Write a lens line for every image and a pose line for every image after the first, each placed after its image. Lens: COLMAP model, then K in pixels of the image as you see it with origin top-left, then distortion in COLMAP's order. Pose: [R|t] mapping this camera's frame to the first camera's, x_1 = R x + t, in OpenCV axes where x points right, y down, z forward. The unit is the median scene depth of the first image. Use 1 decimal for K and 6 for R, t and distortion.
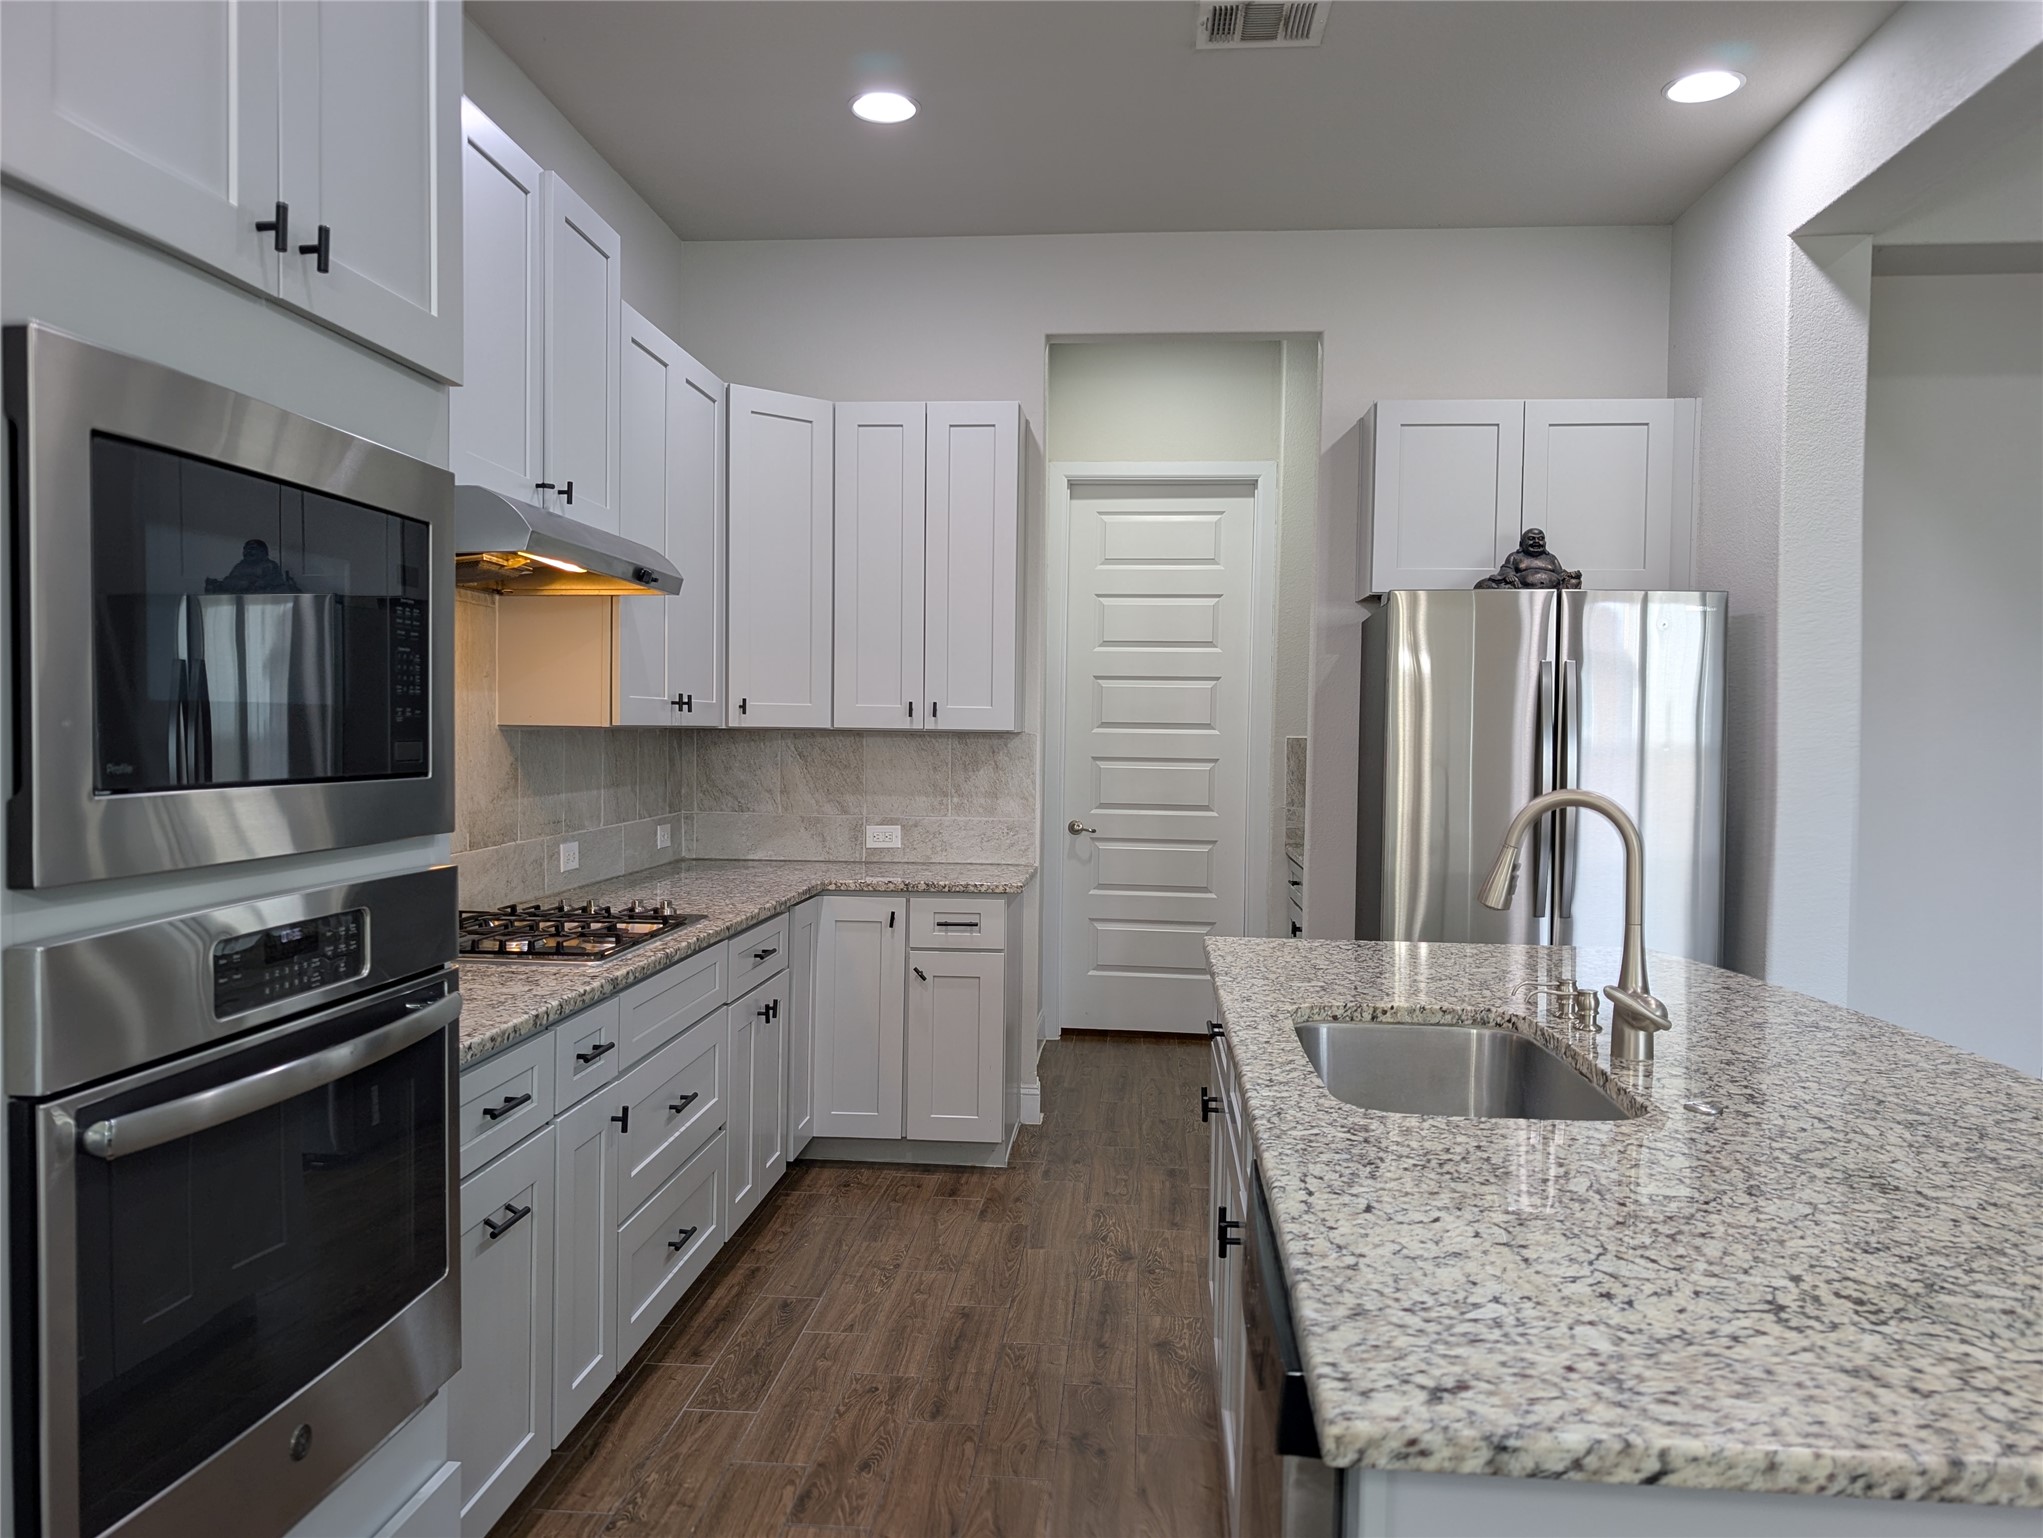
lens RADIAL K [[1504.9, 0, 1015.8], [0, 1504.9, 784.6], [0, 0, 1]] dist [0.001565, -0.004216]
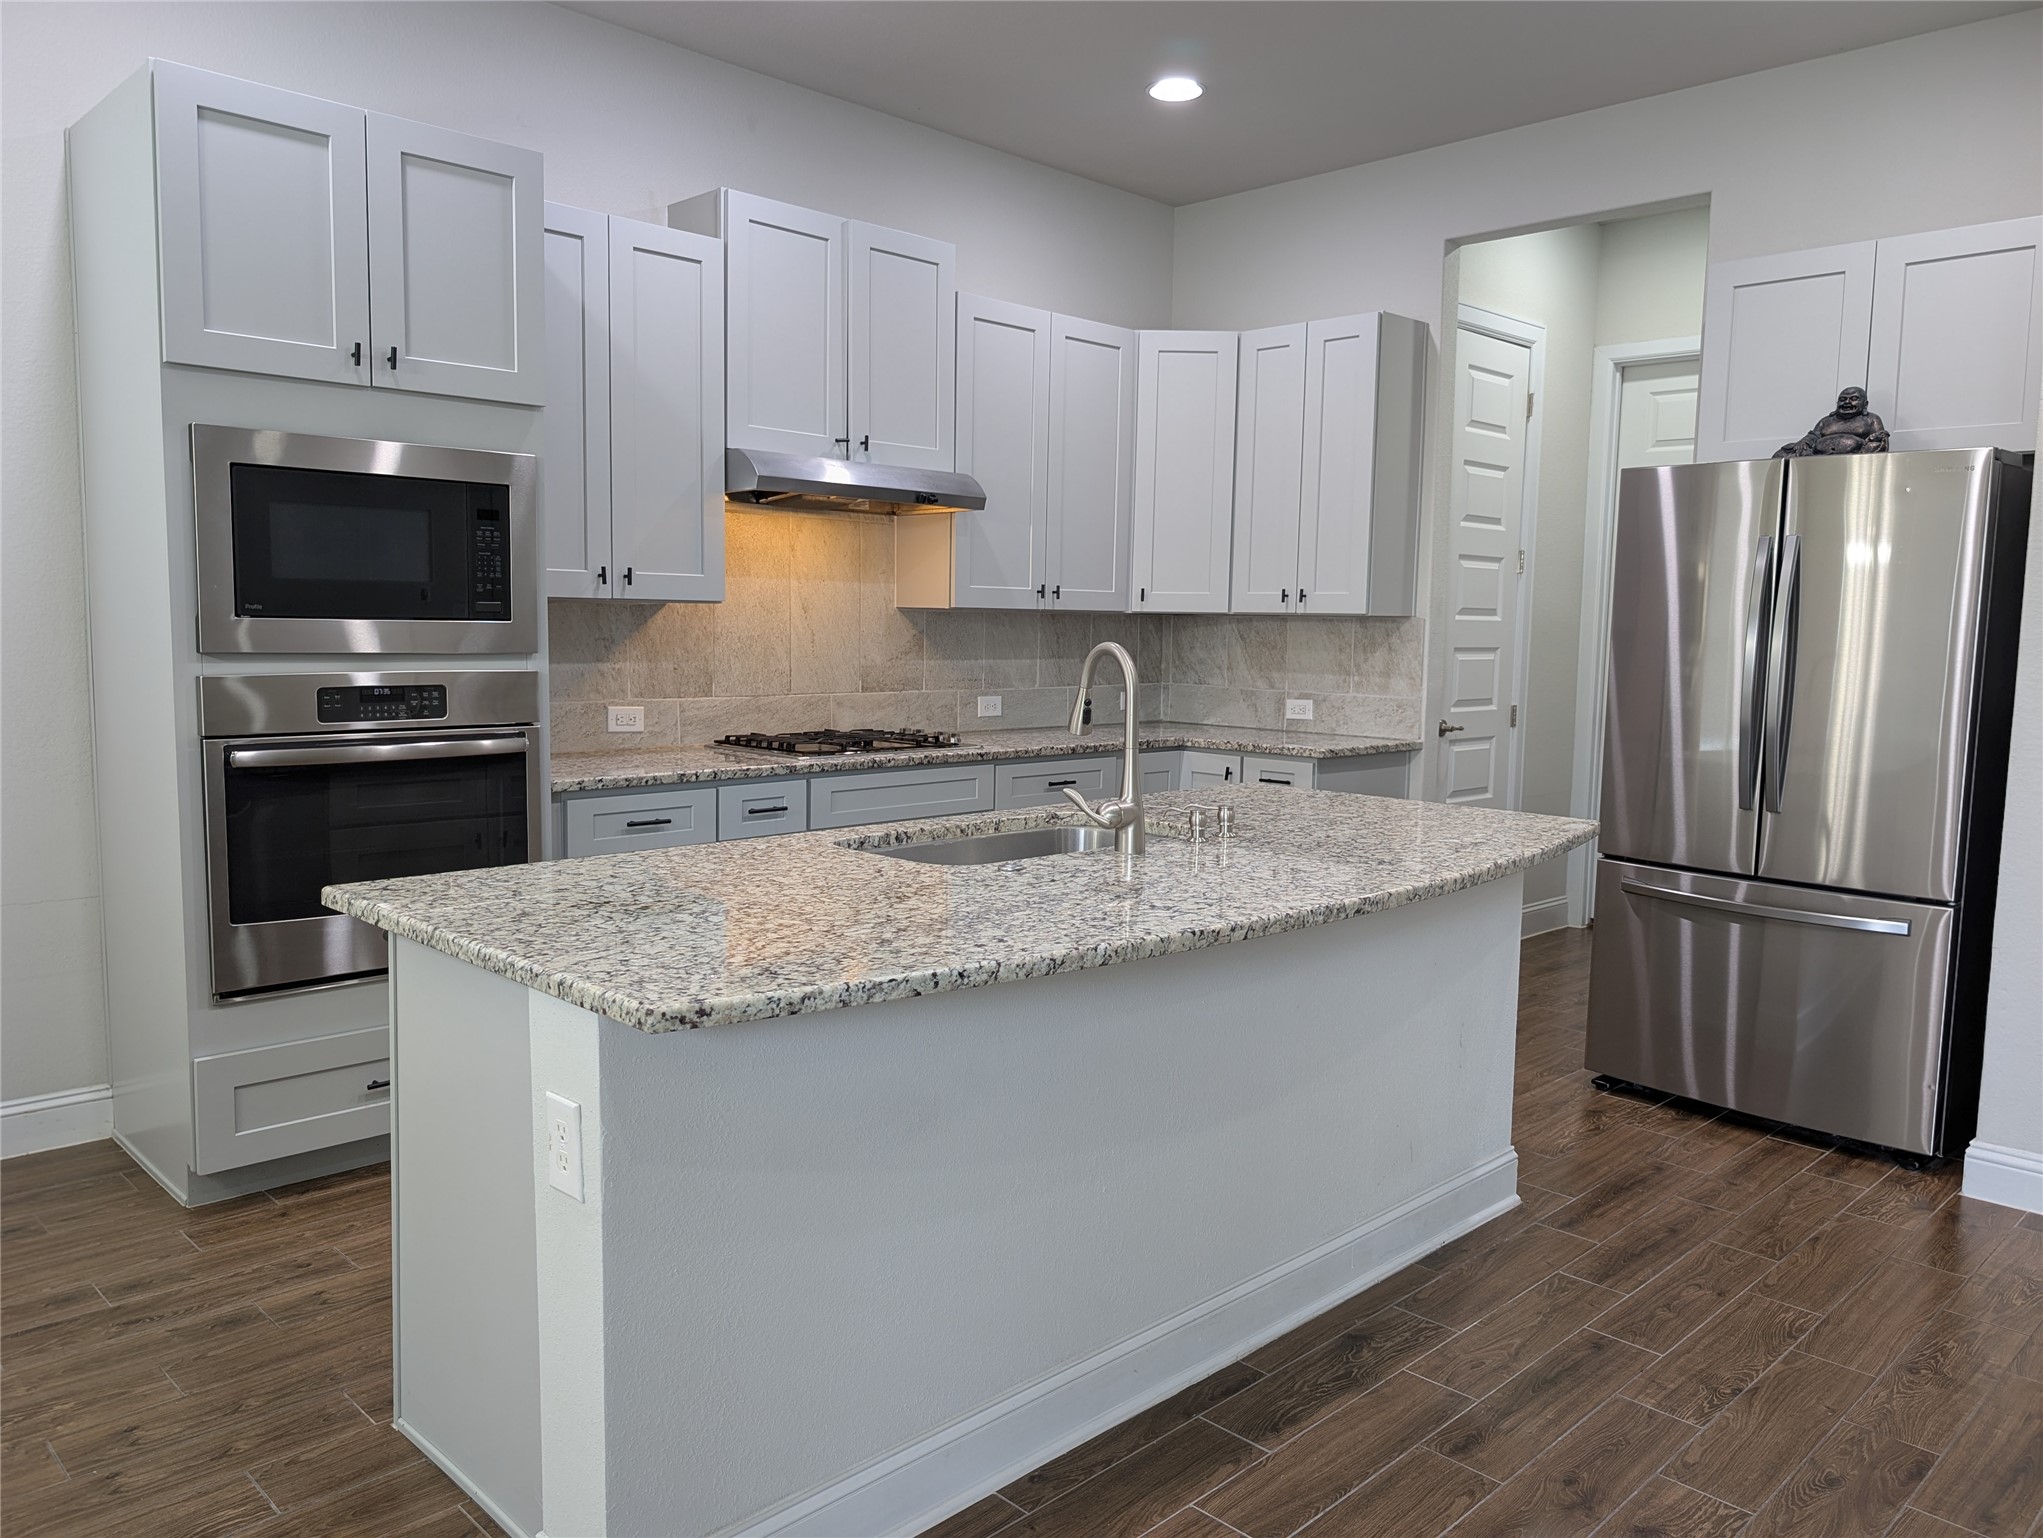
lens RADIAL K [[1513.8, 0, 1021.5], [0, 1513.8, 769.0], [0, 0, 1]] dist [0.000366, 0.000994]
pose [[0.769355, 0.063653, -0.635643, 0.516569], [-0.031224, 0.997581, 0.062106, 0.016052], [0.638058, -0.027934, 0.769481, -0.019350]]
